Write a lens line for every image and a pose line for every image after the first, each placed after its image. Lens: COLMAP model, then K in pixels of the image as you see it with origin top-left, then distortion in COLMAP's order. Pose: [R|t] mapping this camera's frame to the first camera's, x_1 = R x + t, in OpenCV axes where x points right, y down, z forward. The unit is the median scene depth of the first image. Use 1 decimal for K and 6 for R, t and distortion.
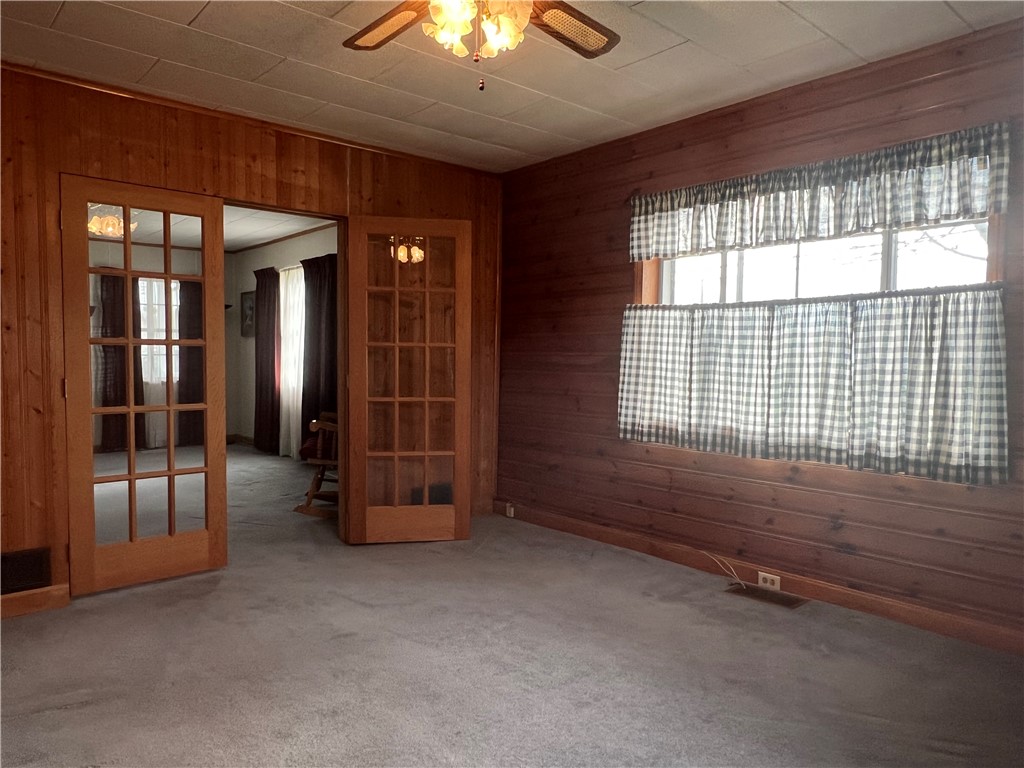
lens RADIAL K [[688.6, 0, 504.4], [0, 688.6, 388.0], [0, 0, 1]] dist [0.004169, -0.003165]
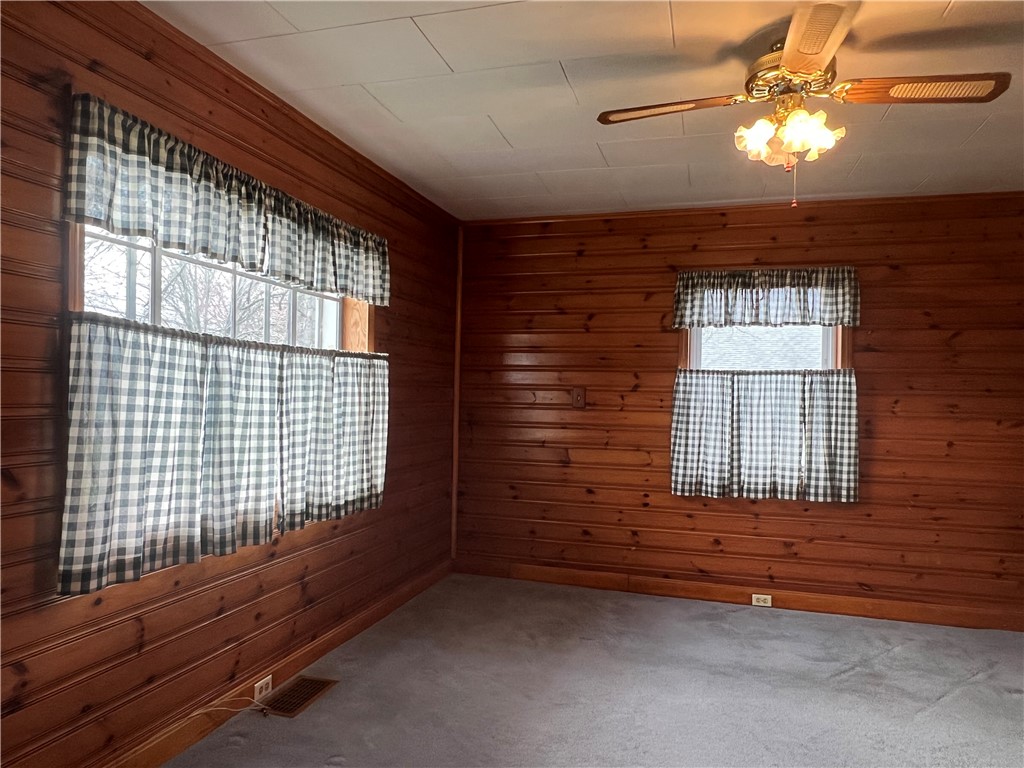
lens RADIAL K [[695.9, 0, 506.1], [0, 695.9, 385.0], [0, 0, 1]] dist [0.003751, -0.001069]
pose [[-0.519251, -0.009197, 0.854572, -0.478162], [0.011037, 0.999787, 0.017466, -0.091269], [-0.854550, 0.018501, -0.519039, 1.210122]]
